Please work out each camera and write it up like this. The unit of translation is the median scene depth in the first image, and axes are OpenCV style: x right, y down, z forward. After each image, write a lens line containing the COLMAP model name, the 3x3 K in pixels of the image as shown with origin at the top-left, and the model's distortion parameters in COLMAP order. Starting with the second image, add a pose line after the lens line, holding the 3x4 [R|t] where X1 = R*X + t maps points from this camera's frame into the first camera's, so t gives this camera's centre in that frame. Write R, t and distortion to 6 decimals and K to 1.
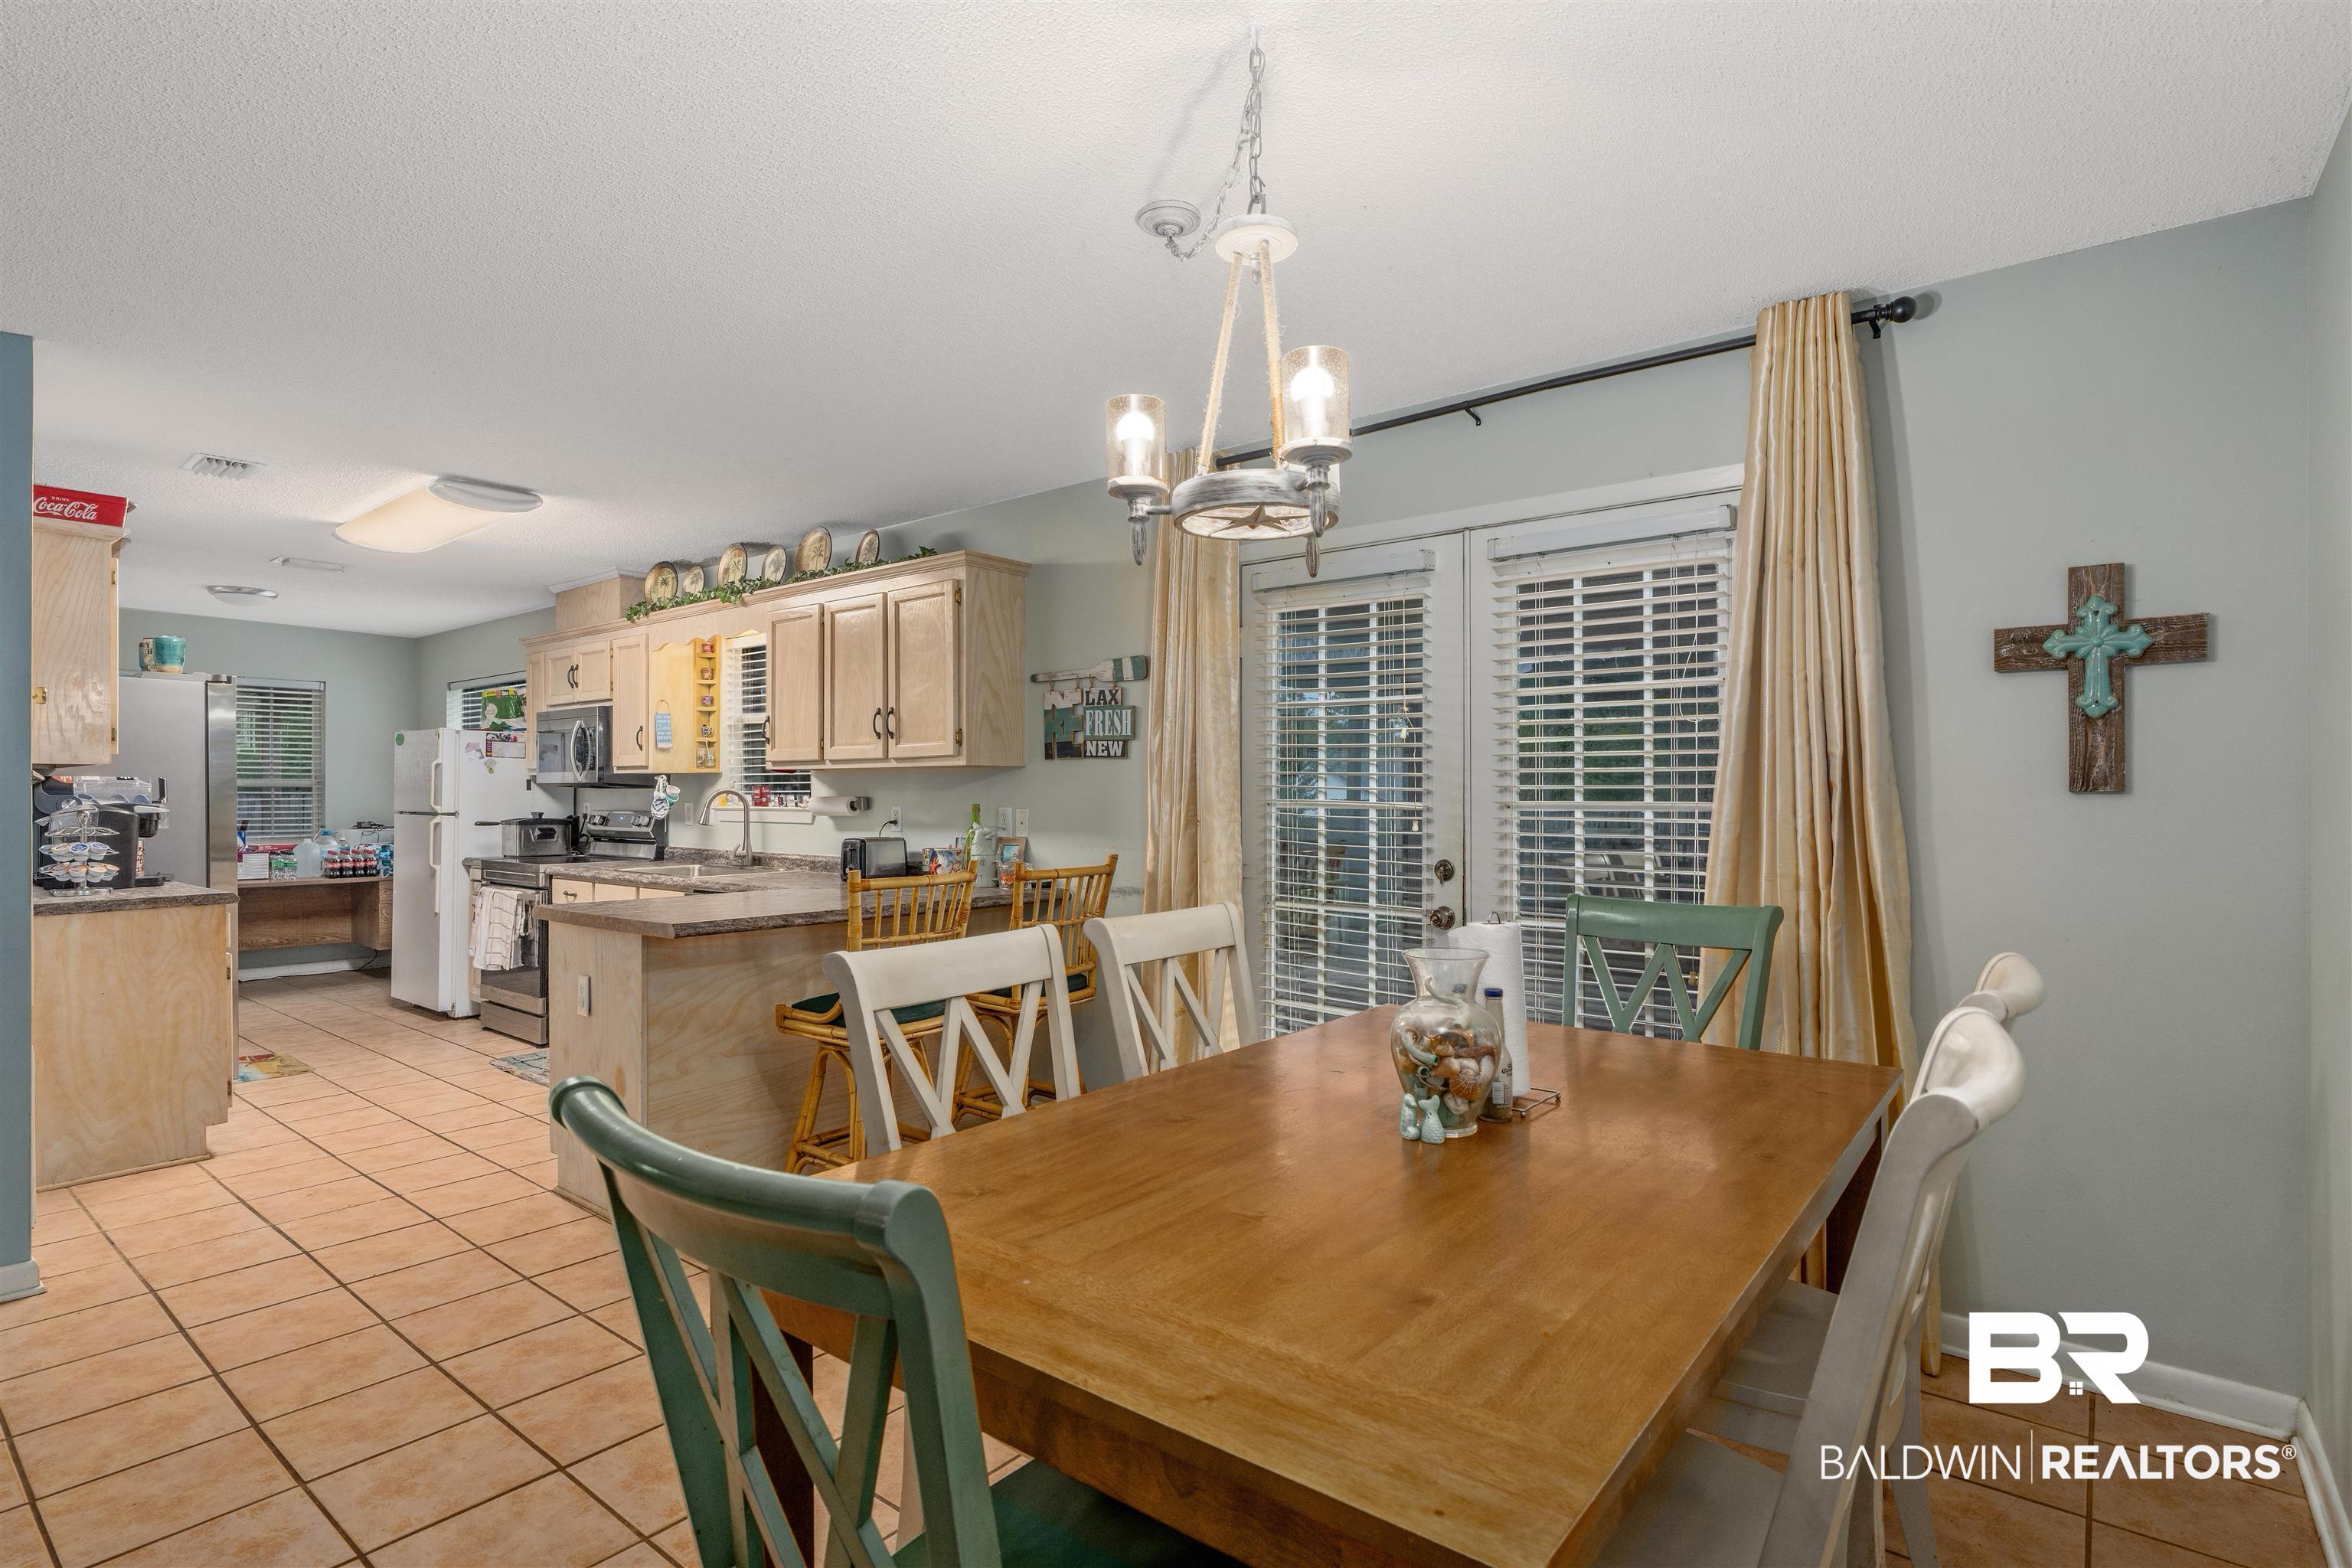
lens RADIAL K [[1157.5, 0, 1165.0], [0, 1157.5, 793.3], [0, 0, 1]] dist [-0.001303, 0.000628]
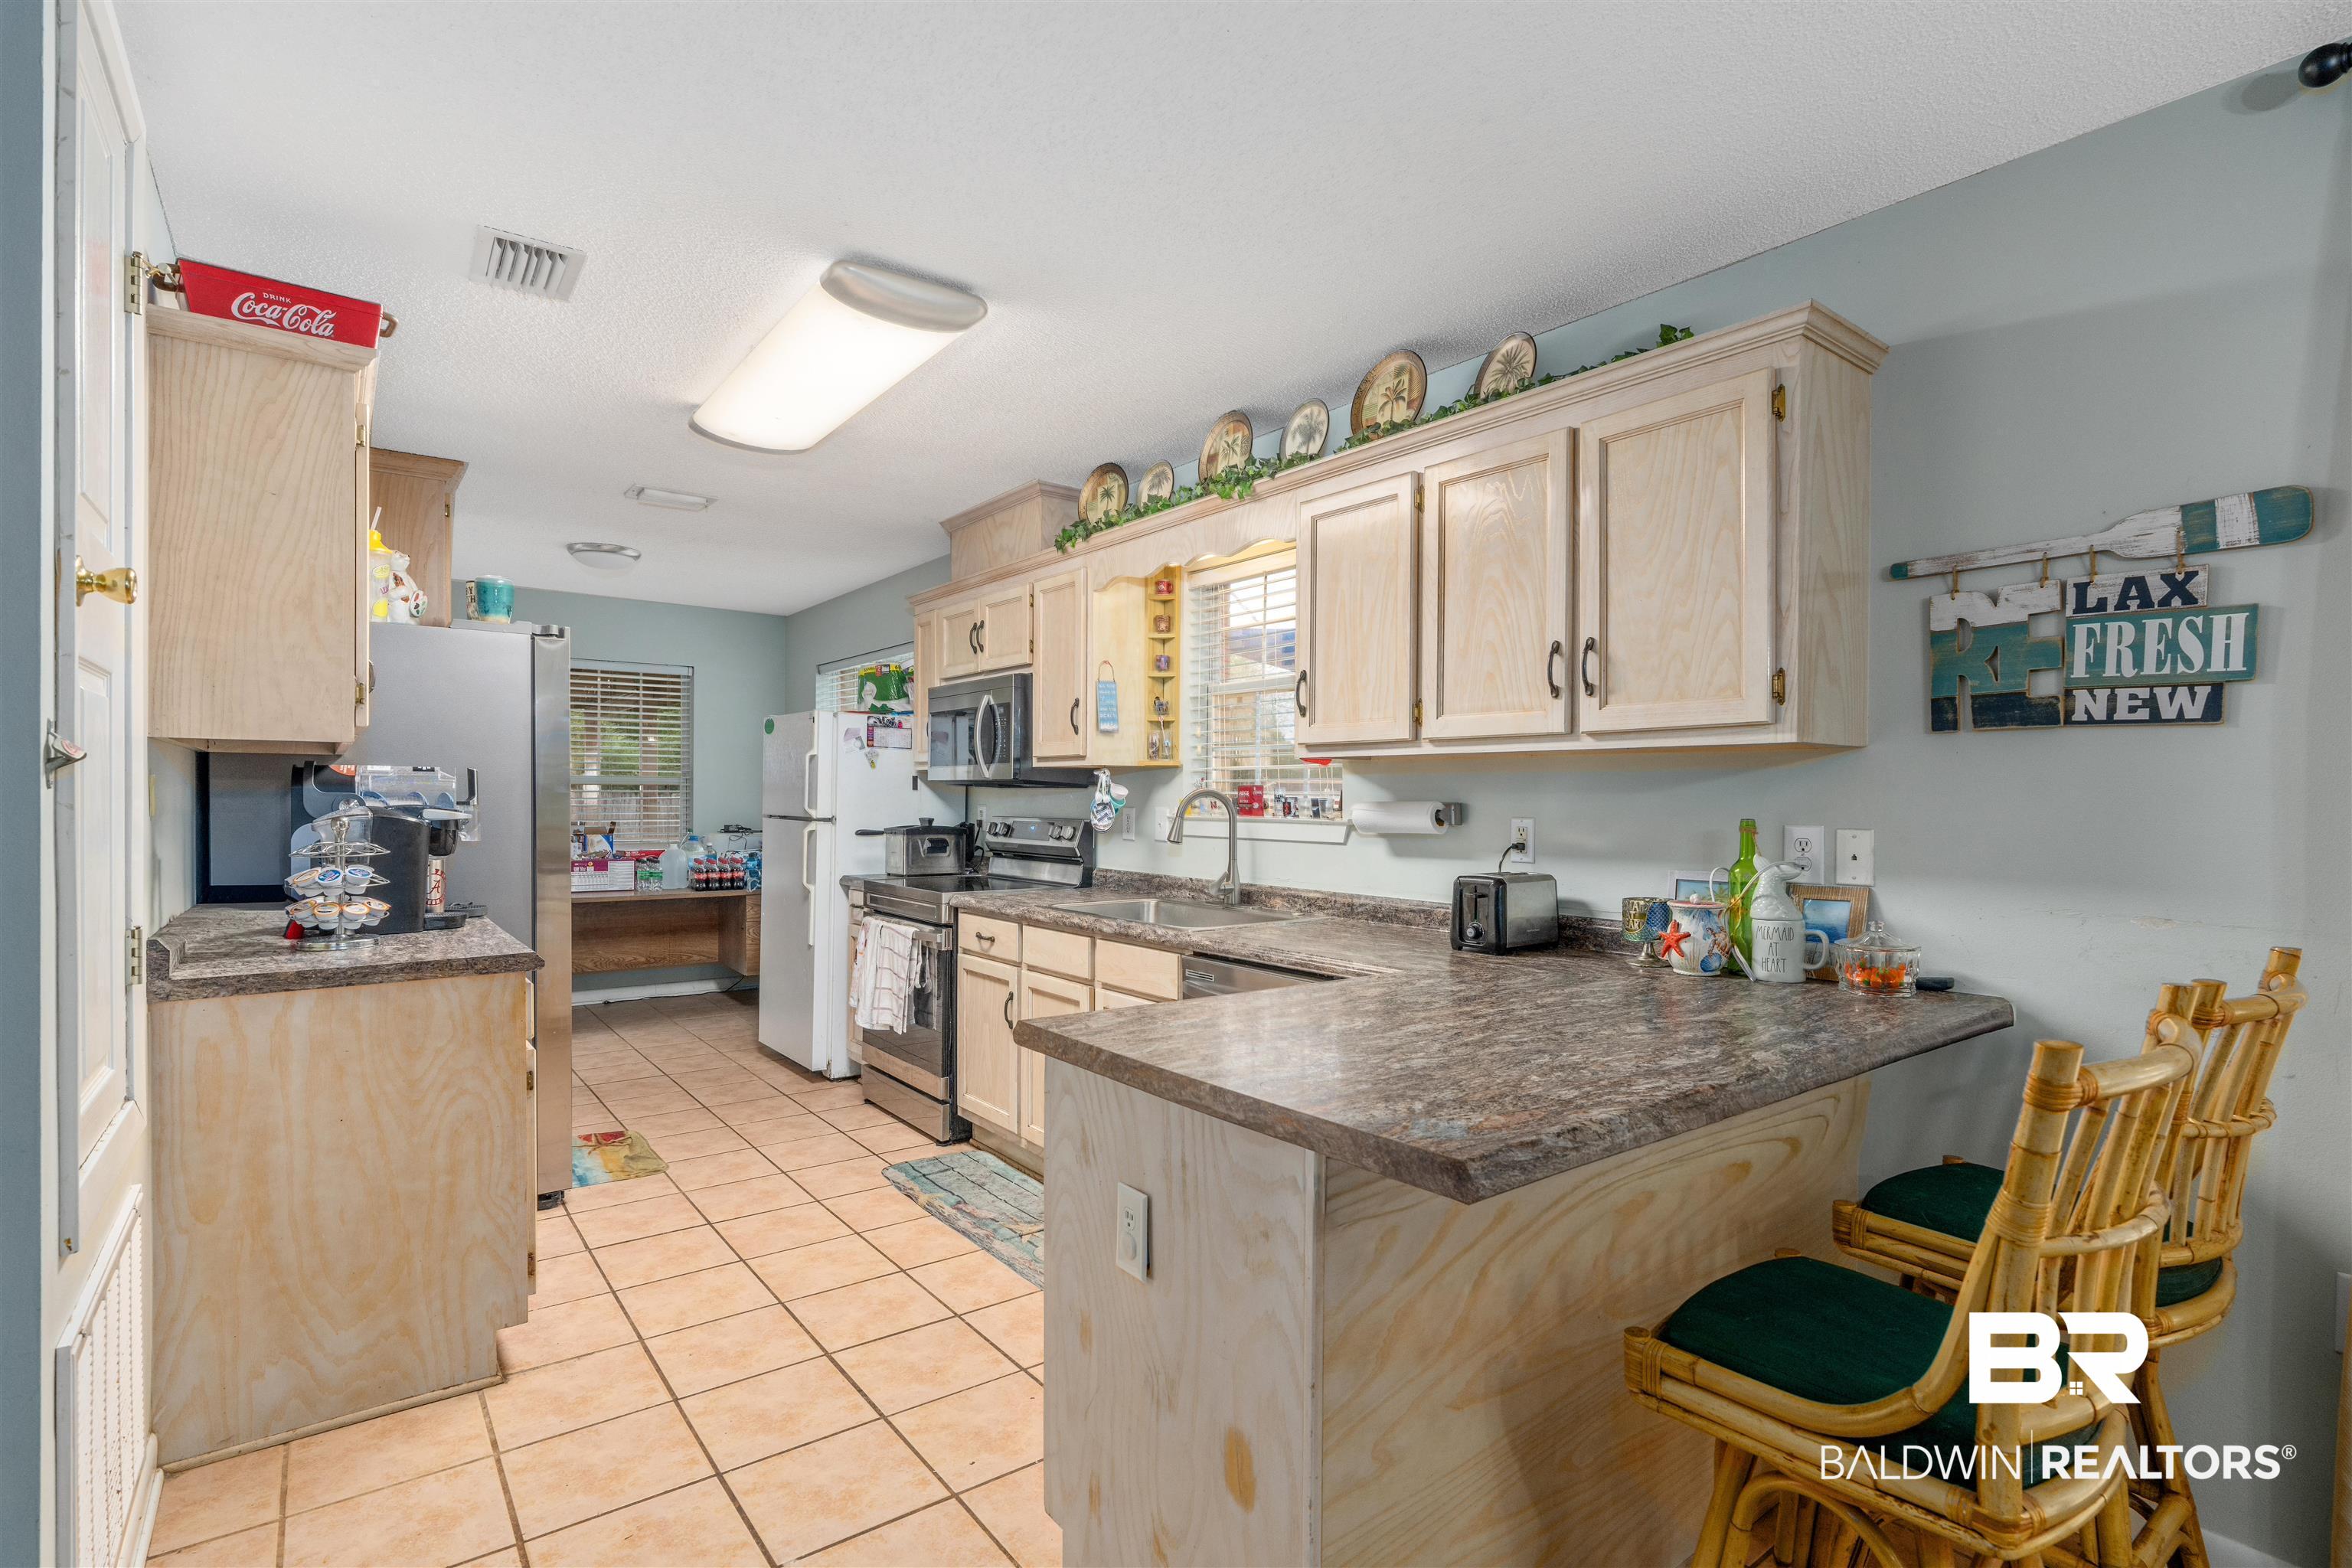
lens RADIAL K [[1130.2, 0, 1171.9], [0, 1130.2, 802.0], [0, 0, 1]] dist [-0.004558, 0.001085]
pose [[0.971921, 0.007518, -0.235186, -0.305916], [-0.006235, 0.999961, 0.006202, -0.000122], [0.235223, -0.004562, 0.971931, 0.452466]]
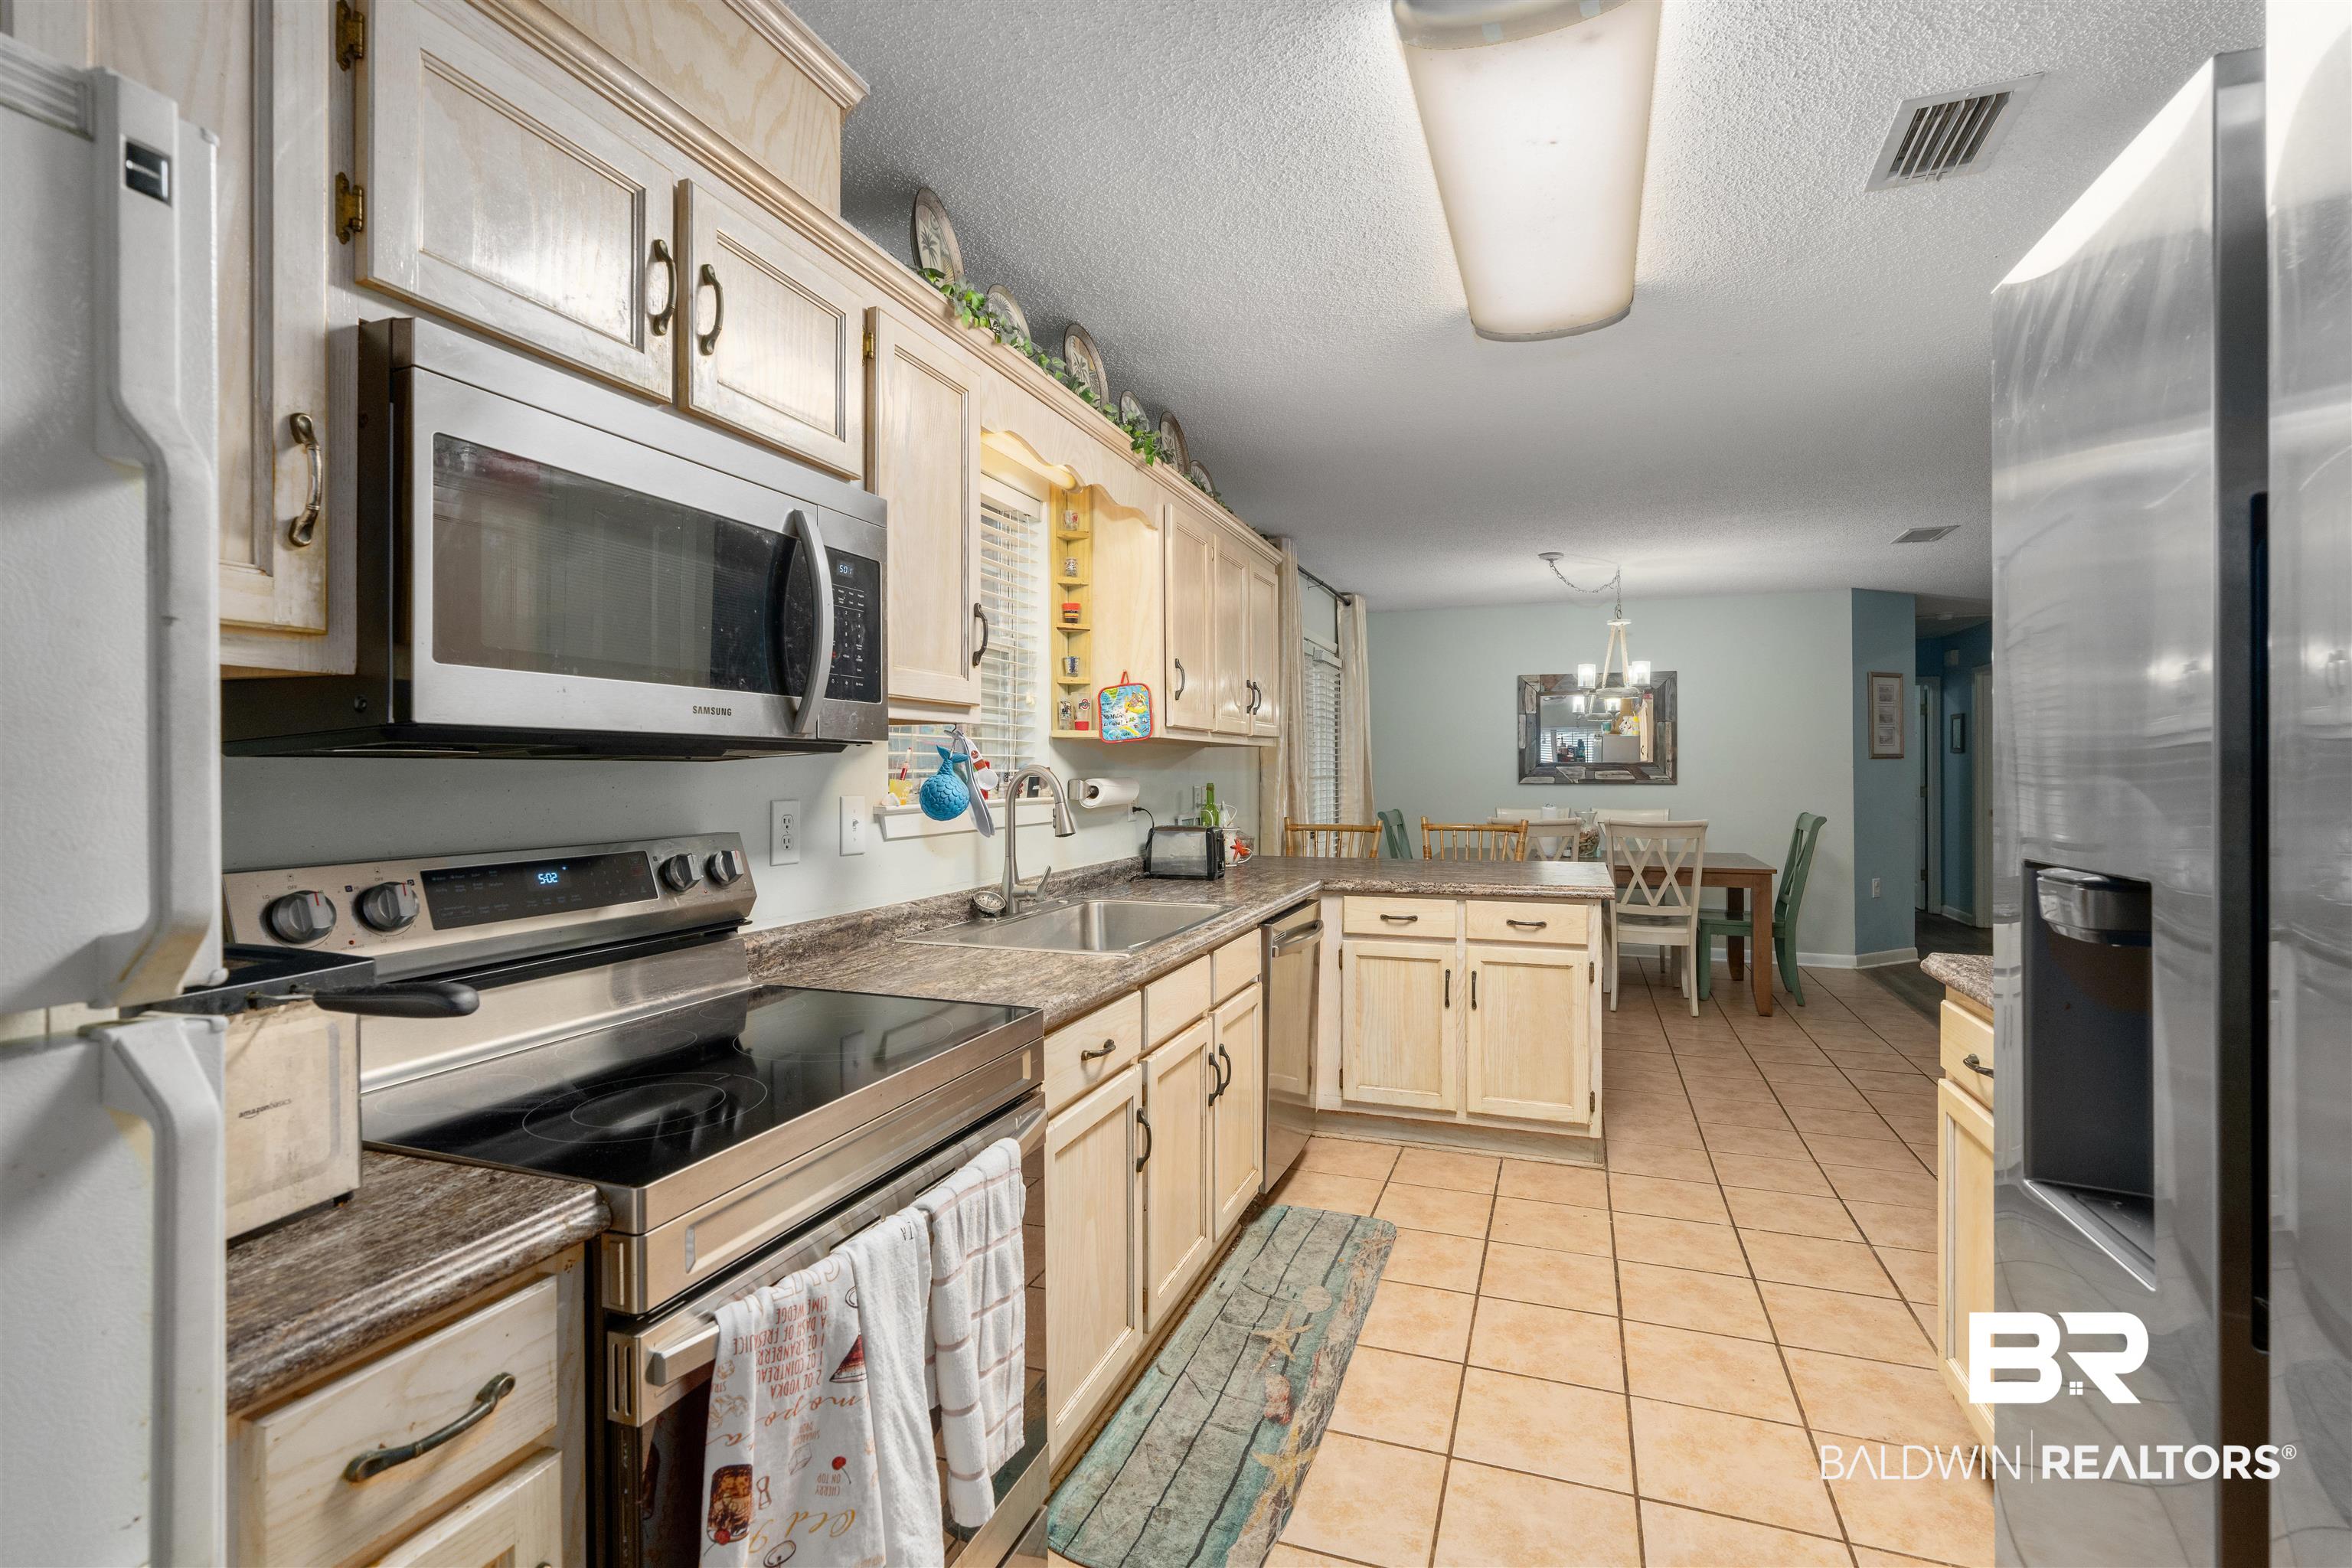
lens RADIAL K [[1069.7, 0, 1180.3], [0, 1069.7, 772.9], [0, 0, 1]] dist [-0.006345, 0.001378]
pose [[-0.329714, 0.001943, 0.944079, -1.058182], [0.008281, 0.999965, 0.000834, -0.001353], [-0.944045, 0.008093, -0.329718, 1.364441]]
